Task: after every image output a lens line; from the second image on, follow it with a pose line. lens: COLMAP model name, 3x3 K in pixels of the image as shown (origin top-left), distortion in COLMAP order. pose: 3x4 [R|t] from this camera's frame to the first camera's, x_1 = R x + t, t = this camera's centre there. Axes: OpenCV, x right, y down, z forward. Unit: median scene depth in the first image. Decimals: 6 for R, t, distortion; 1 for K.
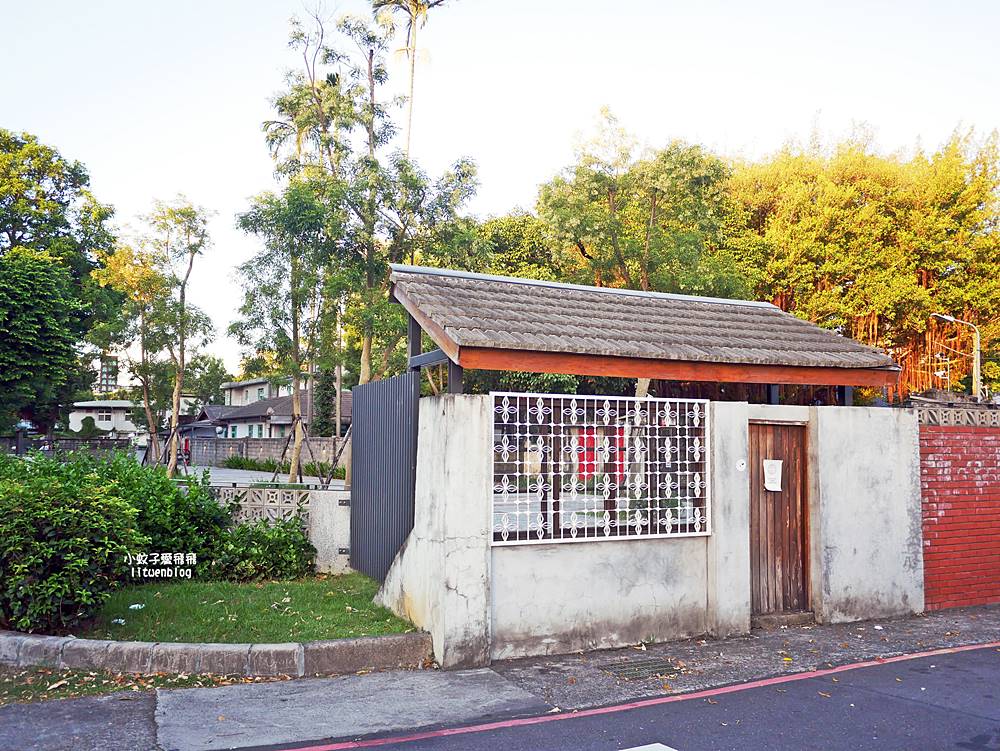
lens RADIAL K [[843.4, 0, 503.2], [0, 843.4, 376.1], [0, 0, 1]] dist [-0.037580, 0.017334]
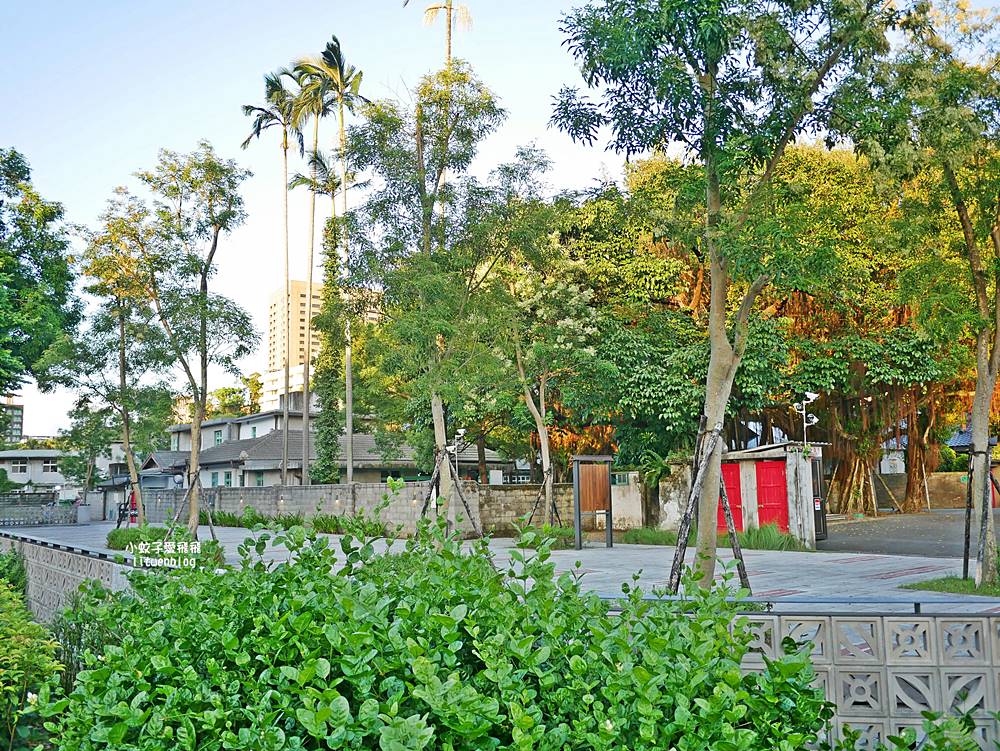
lens RADIAL K [[843.4, 0, 498.9], [0, 843.4, 374.8], [0, 0, 1]] dist [-0.037580, 0.017334]
pose [[0.995826, -0.012163, 0.090461, -0.104598], [0.017000, 0.998456, -0.052892, 0.010940], [-0.089678, 0.054209, 0.994494, 0.145358]]
